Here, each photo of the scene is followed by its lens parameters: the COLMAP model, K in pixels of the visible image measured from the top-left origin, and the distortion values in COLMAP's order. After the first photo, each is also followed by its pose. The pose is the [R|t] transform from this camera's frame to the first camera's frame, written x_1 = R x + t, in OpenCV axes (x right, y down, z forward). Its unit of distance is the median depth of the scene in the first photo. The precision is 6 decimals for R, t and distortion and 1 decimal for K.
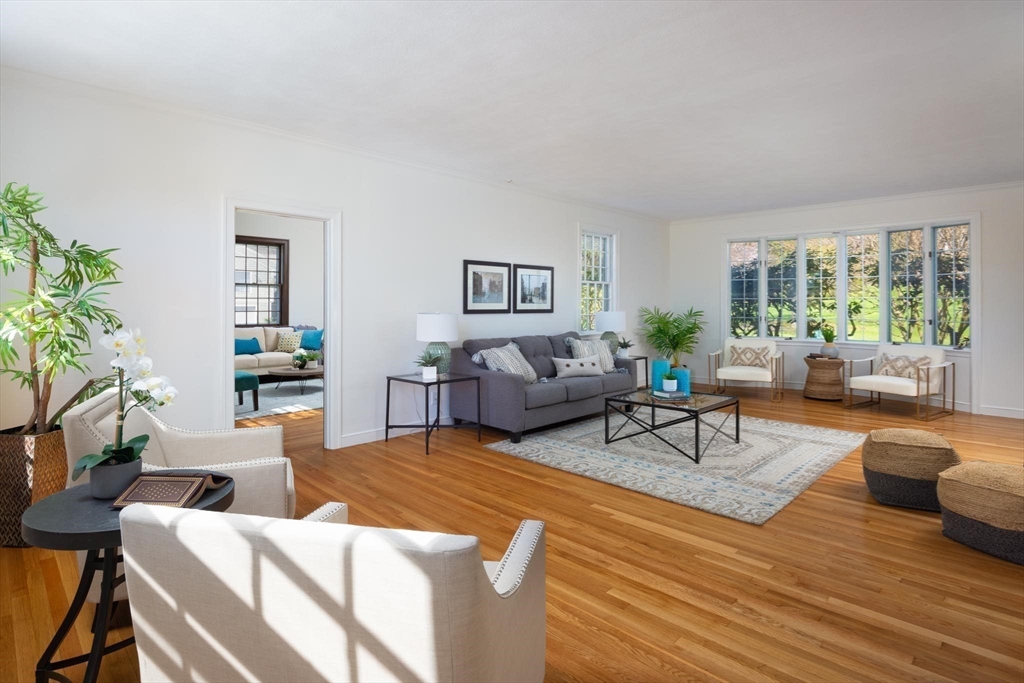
lens RADIAL K [[525.6, 0, 528.8], [0, 525.6, 311.1], [0, 0, 1]] dist [-0.002871, -0.000313]
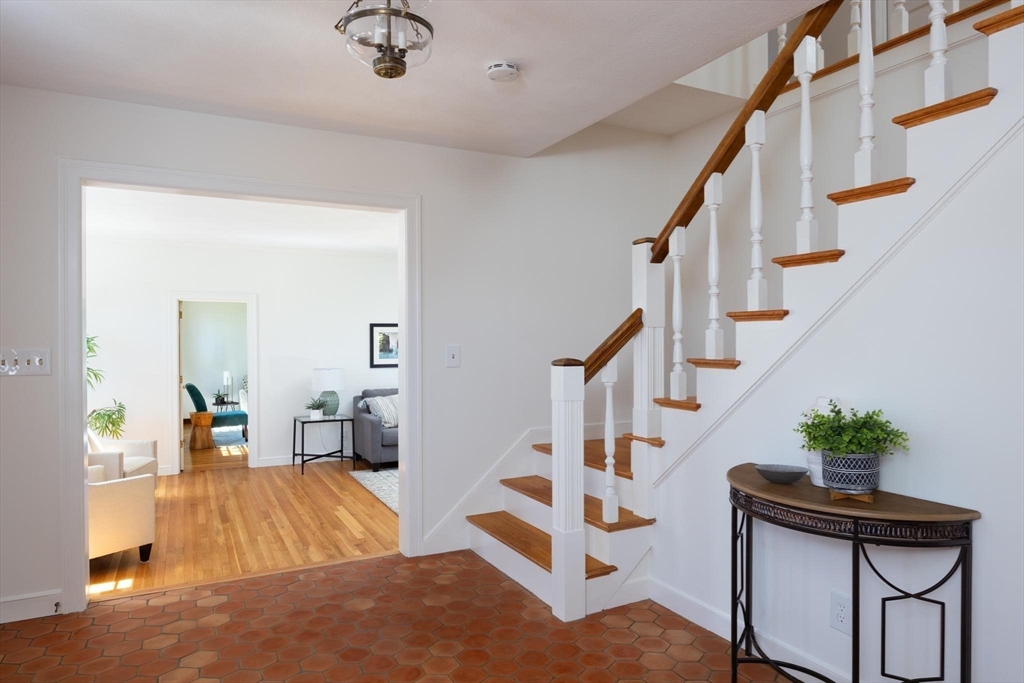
lens RADIAL K [[671.6, 0, 511.8], [0, 671.6, 341.5], [0, 0, 1]] dist [-0.001269, -0.000029]
pose [[0.940567, -0.008263, -0.339507, 0.782423], [0.008001, 0.999966, -0.002172, -0.054591], [0.339513, -0.000674, 0.940601, -0.388005]]
